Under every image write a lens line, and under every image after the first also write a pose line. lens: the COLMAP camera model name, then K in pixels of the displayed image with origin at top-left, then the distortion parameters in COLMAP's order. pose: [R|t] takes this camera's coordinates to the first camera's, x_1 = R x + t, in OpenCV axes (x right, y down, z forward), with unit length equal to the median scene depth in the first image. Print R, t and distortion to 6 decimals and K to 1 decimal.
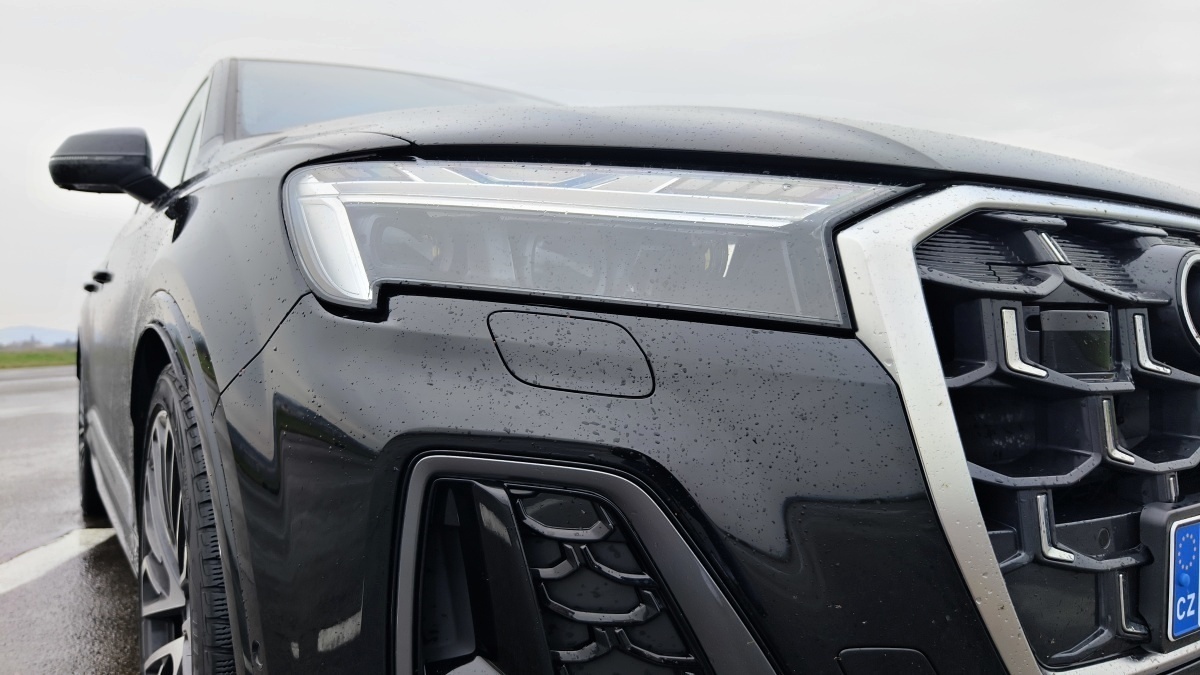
lens RADIAL K [[808.3, 0, 589.8], [0, 808.3, 343.1], [0, 0, 1]] dist [-0.005719, -0.017941]
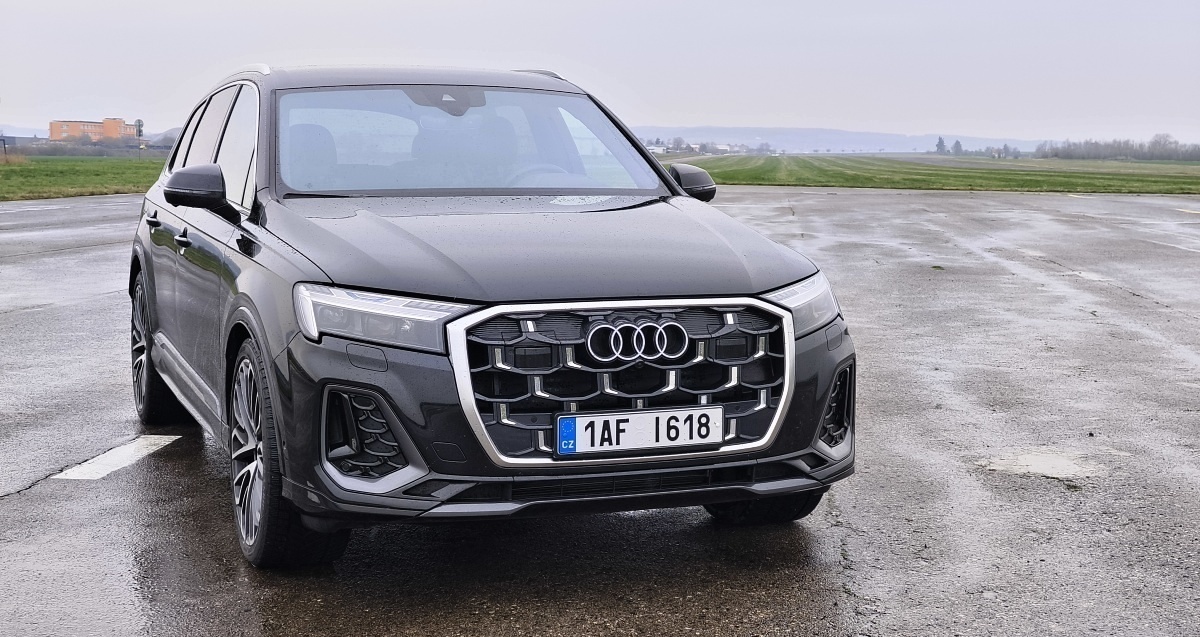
lens RADIAL K [[1757.2, 0, 600.5], [0, 1757.2, 315.5], [0, 0, 1]] dist [0.073446, 0.000000]
pose [[0.974249, 0.036253, -0.222540, 2.459496], [-0.014381, 0.994971, 0.099130, -0.872418], [0.225015, -0.093377, 0.969871, -5.717790]]
